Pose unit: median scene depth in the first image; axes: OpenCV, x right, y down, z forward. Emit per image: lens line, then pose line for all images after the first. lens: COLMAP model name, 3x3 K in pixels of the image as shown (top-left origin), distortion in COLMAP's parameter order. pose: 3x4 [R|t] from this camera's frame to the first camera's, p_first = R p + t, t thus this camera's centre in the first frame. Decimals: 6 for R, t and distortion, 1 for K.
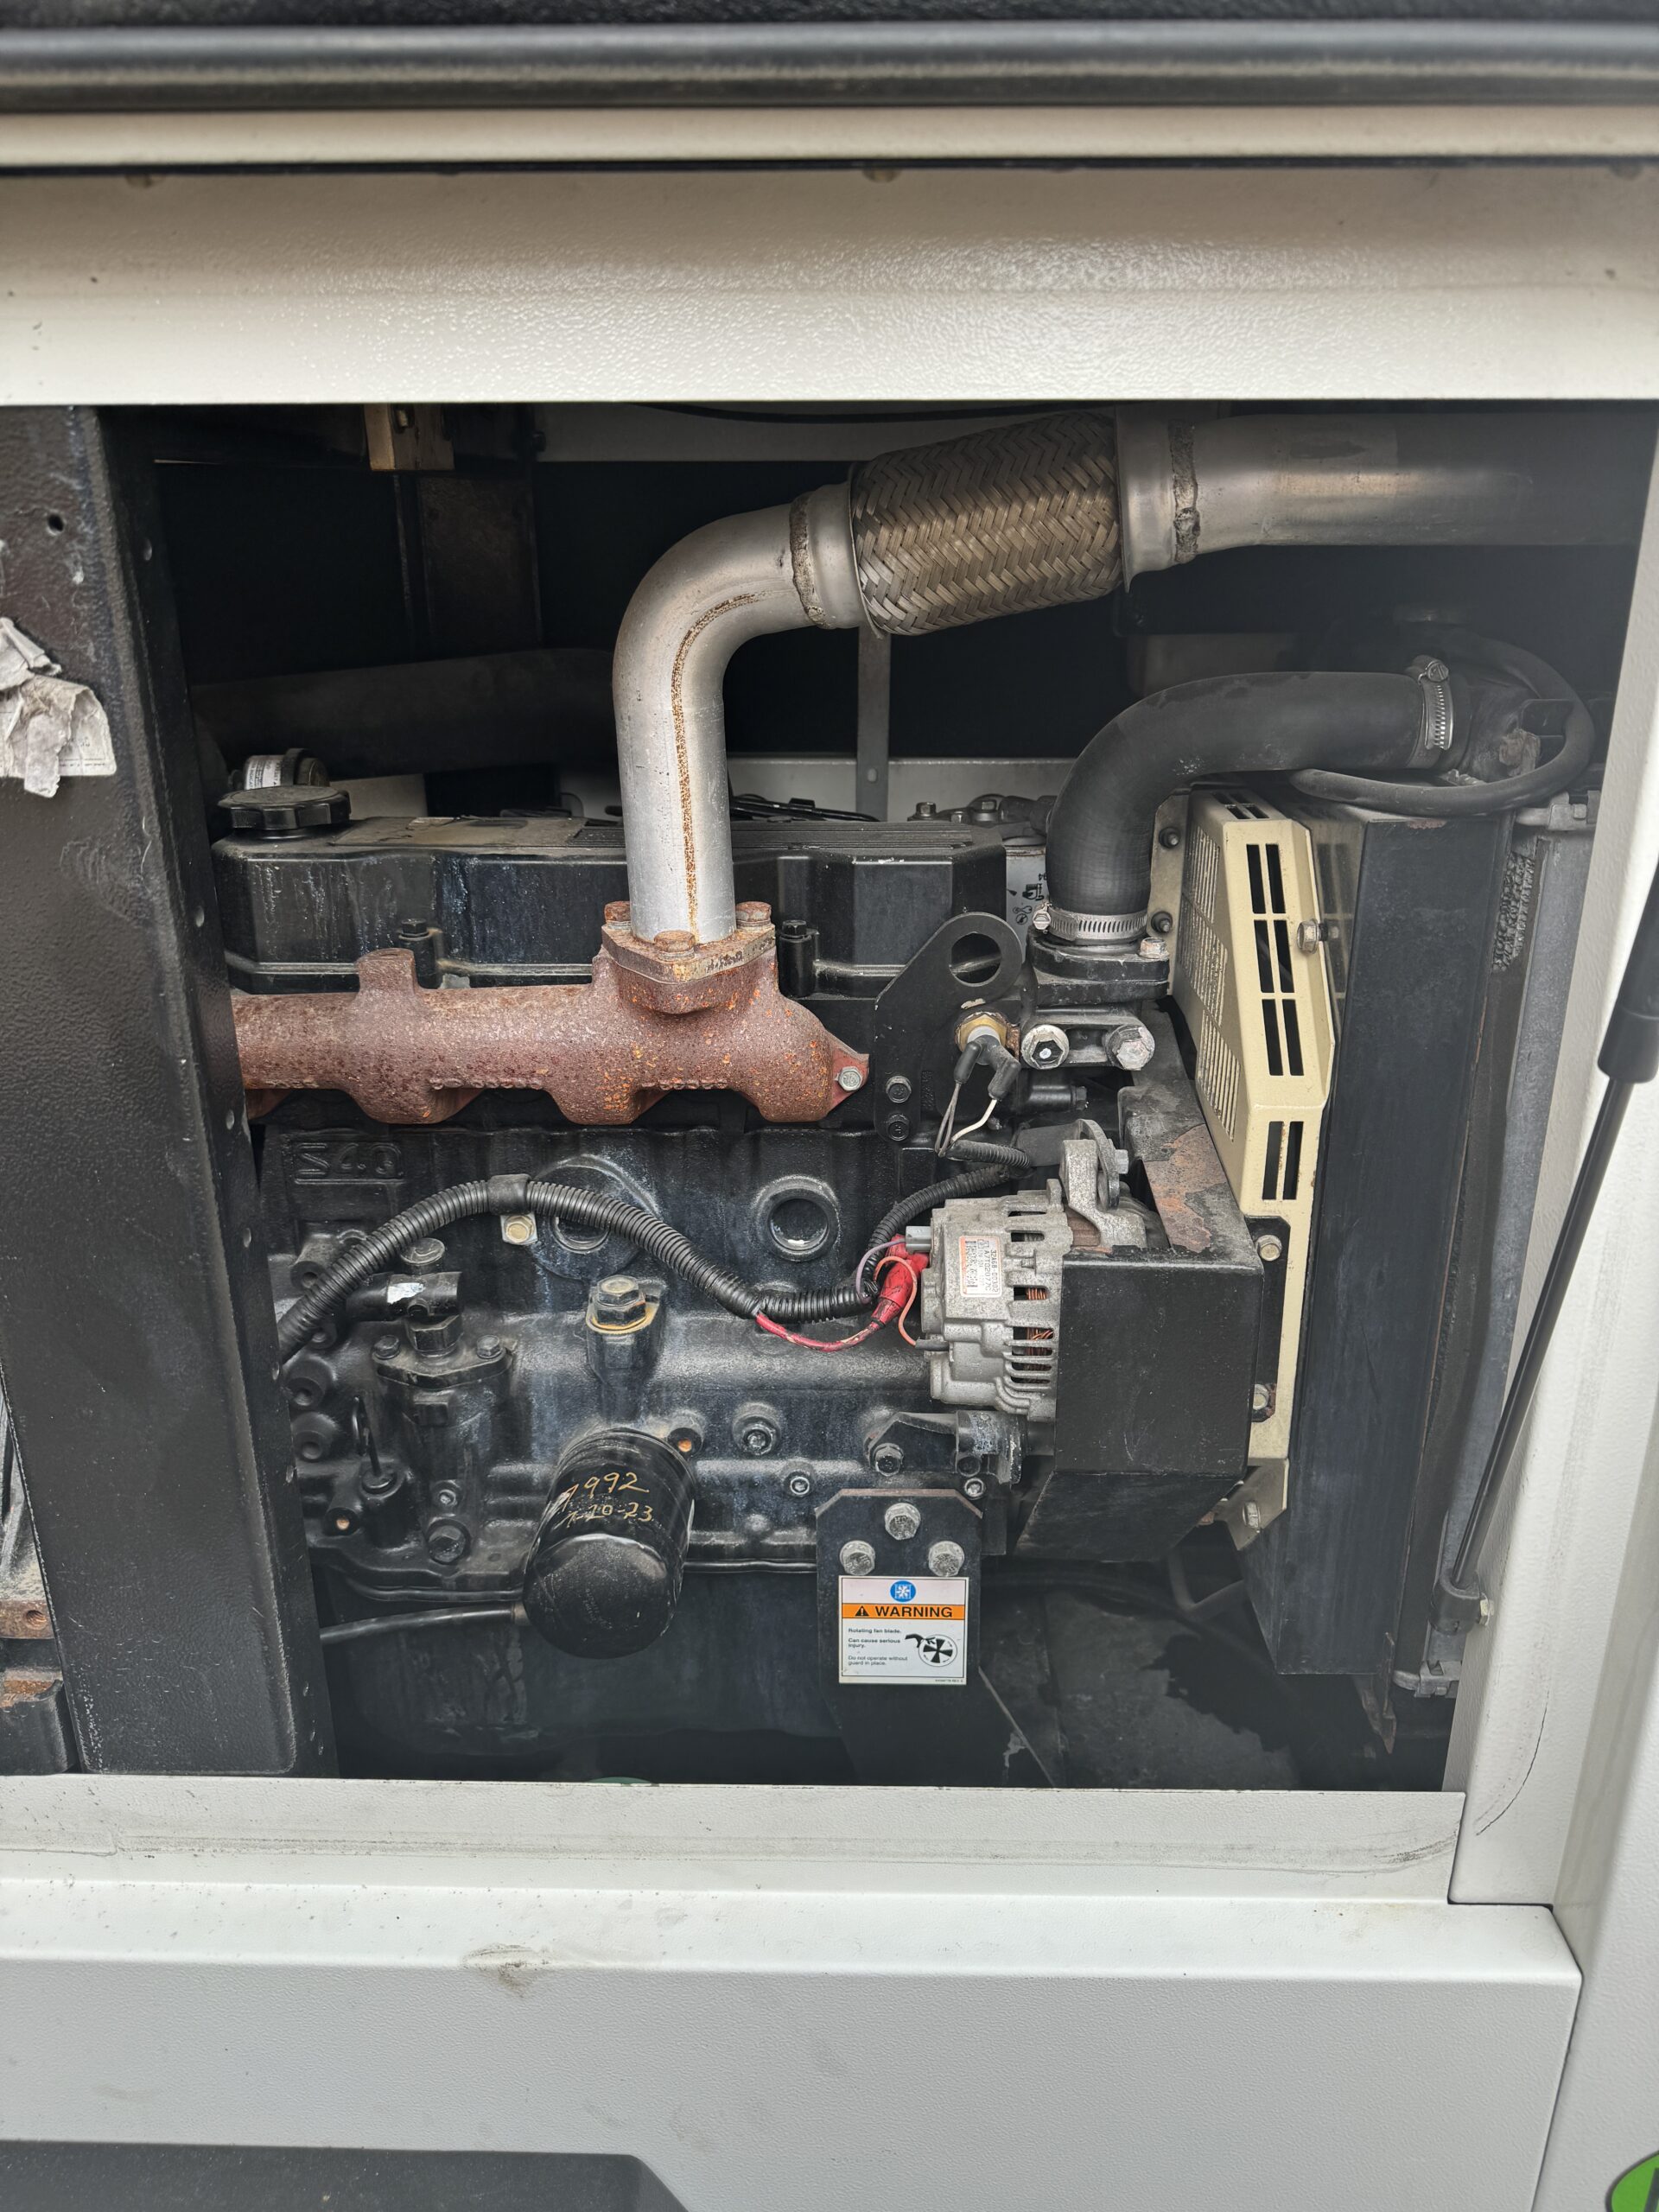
lens RADIAL K [[1611.5, 0, 831.2], [0, 1611.5, 1065.0], [0, 0, 1]] dist [0.052919, -0.097879]
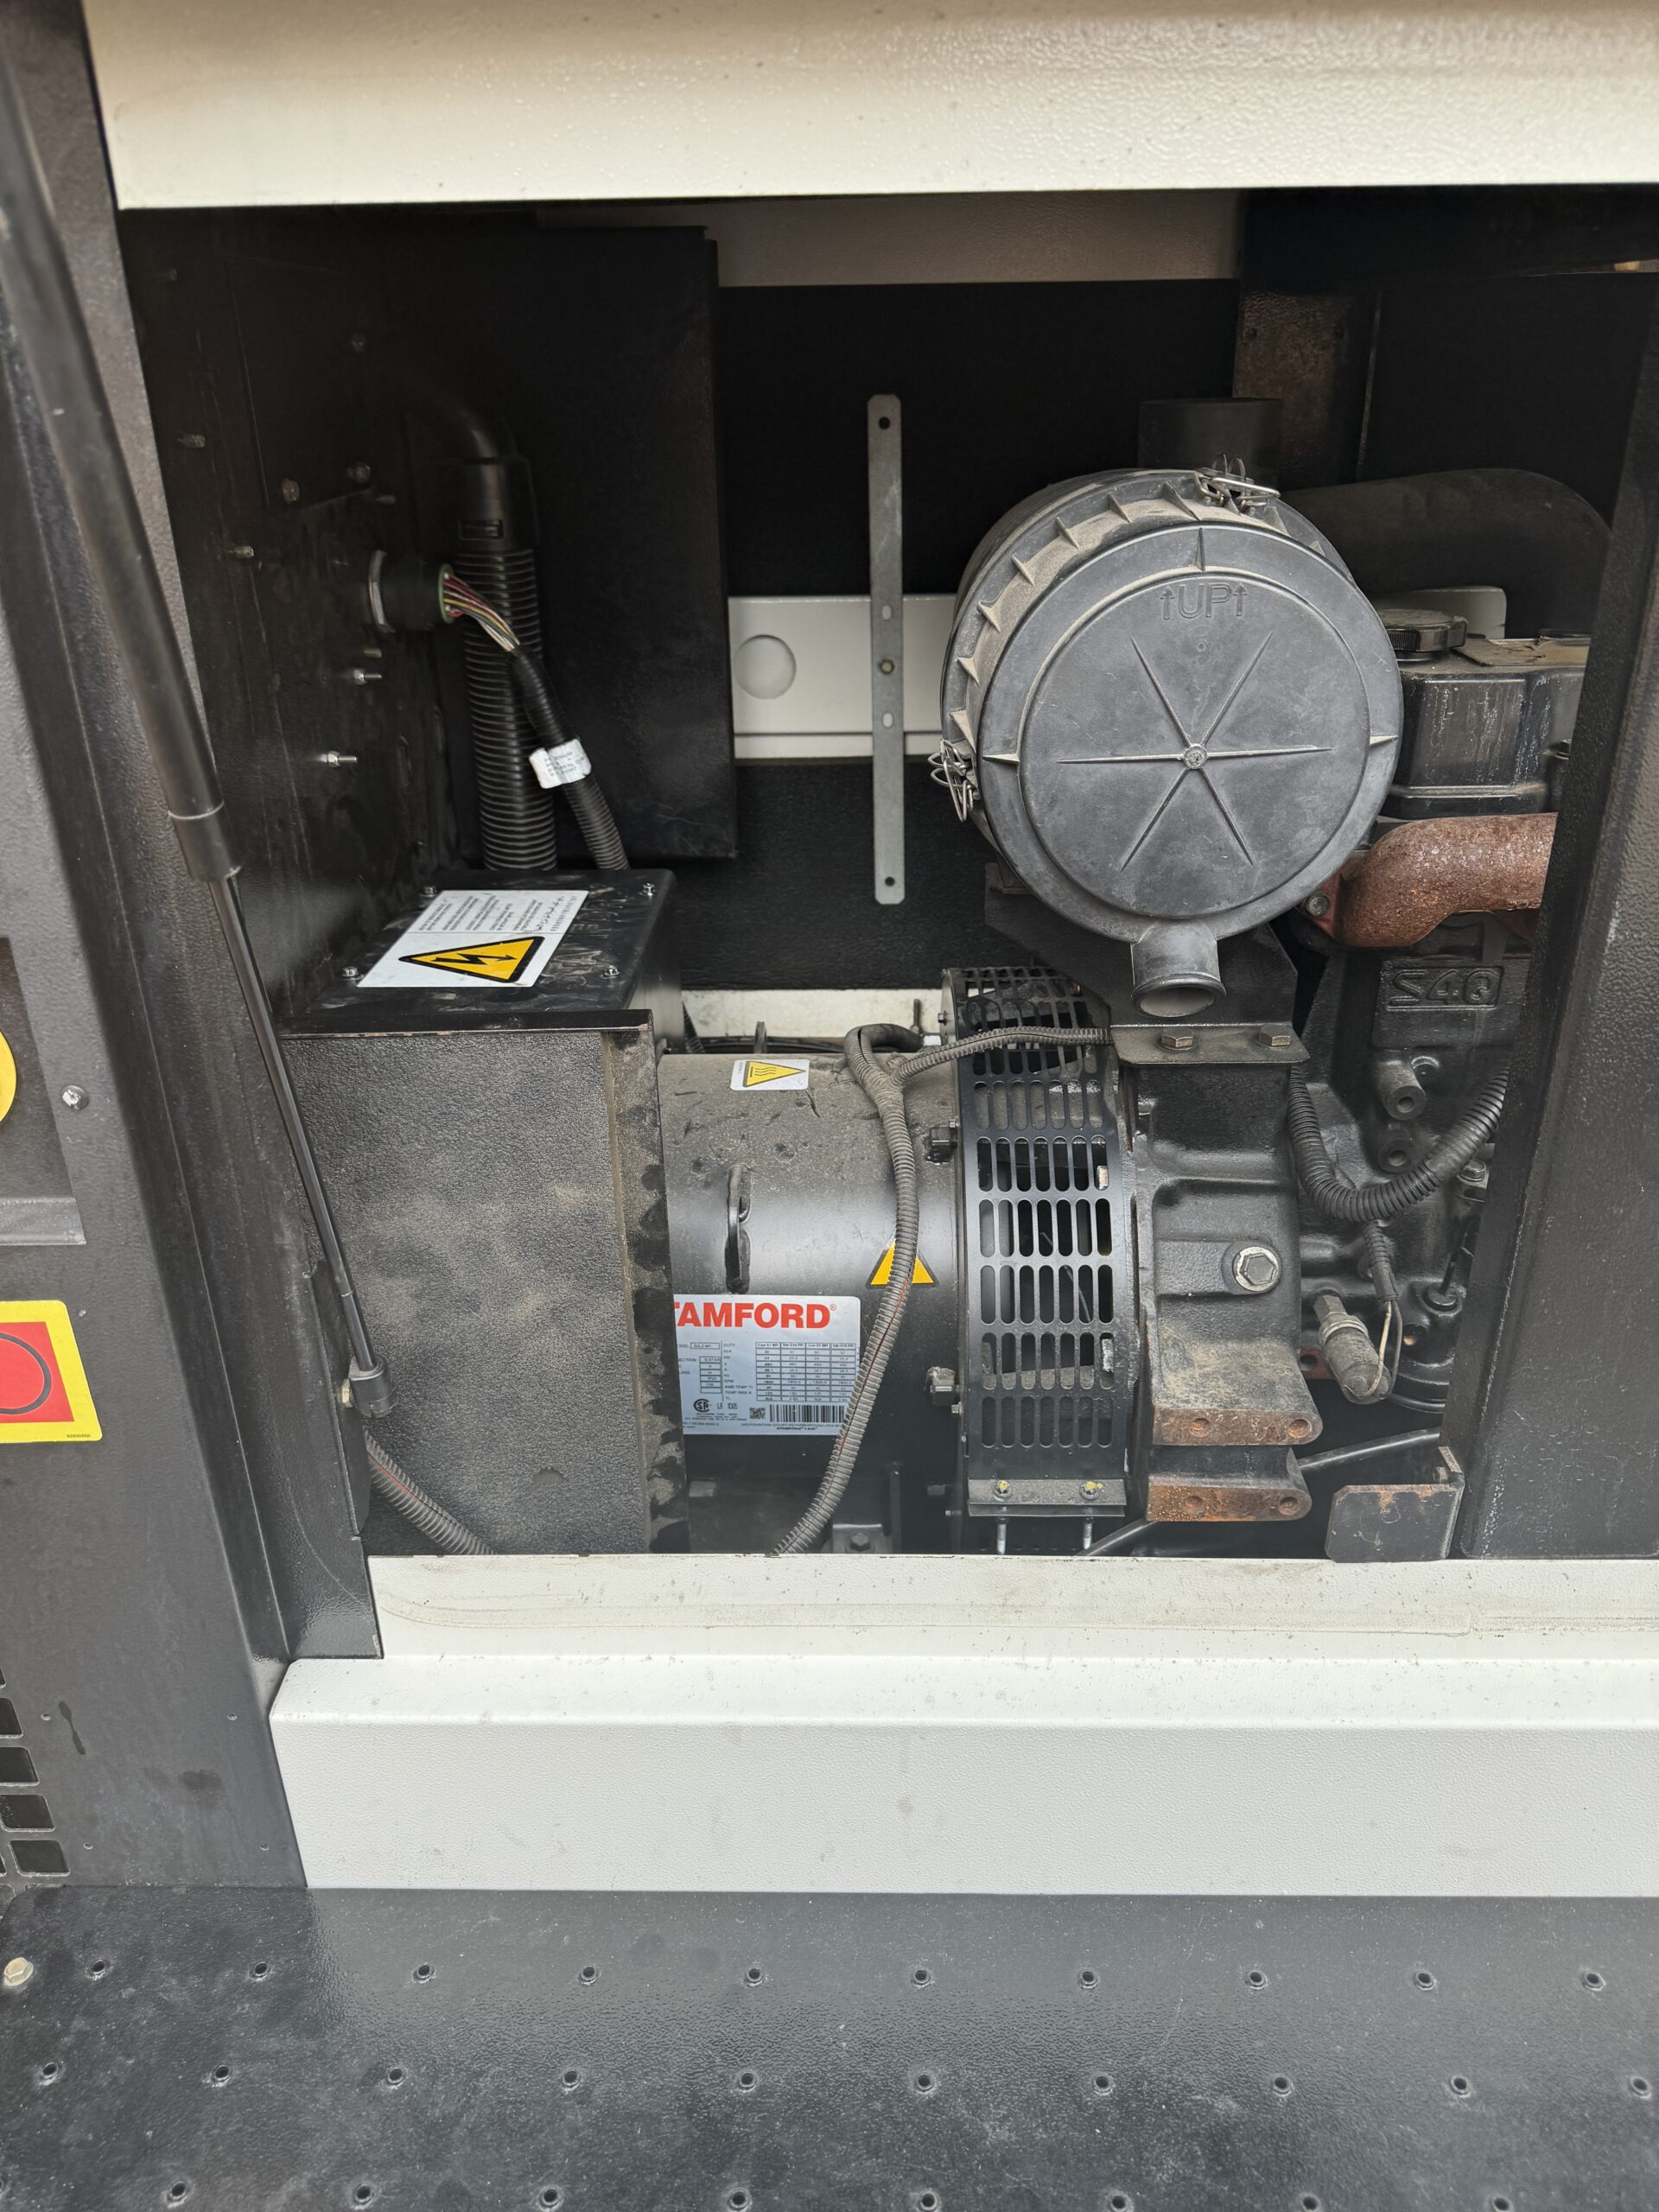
lens RADIAL K [[1658.6, 0, 829.5], [0, 1658.6, 1106.0], [0, 0, 1]] dist [0.048828, -0.067599]
pose [[0.999956, -0.007752, 0.005338, -0.724887], [0.007126, 0.994049, 0.108698, 0.018042], [-0.006149, -0.108655, 0.994060, -0.040782]]
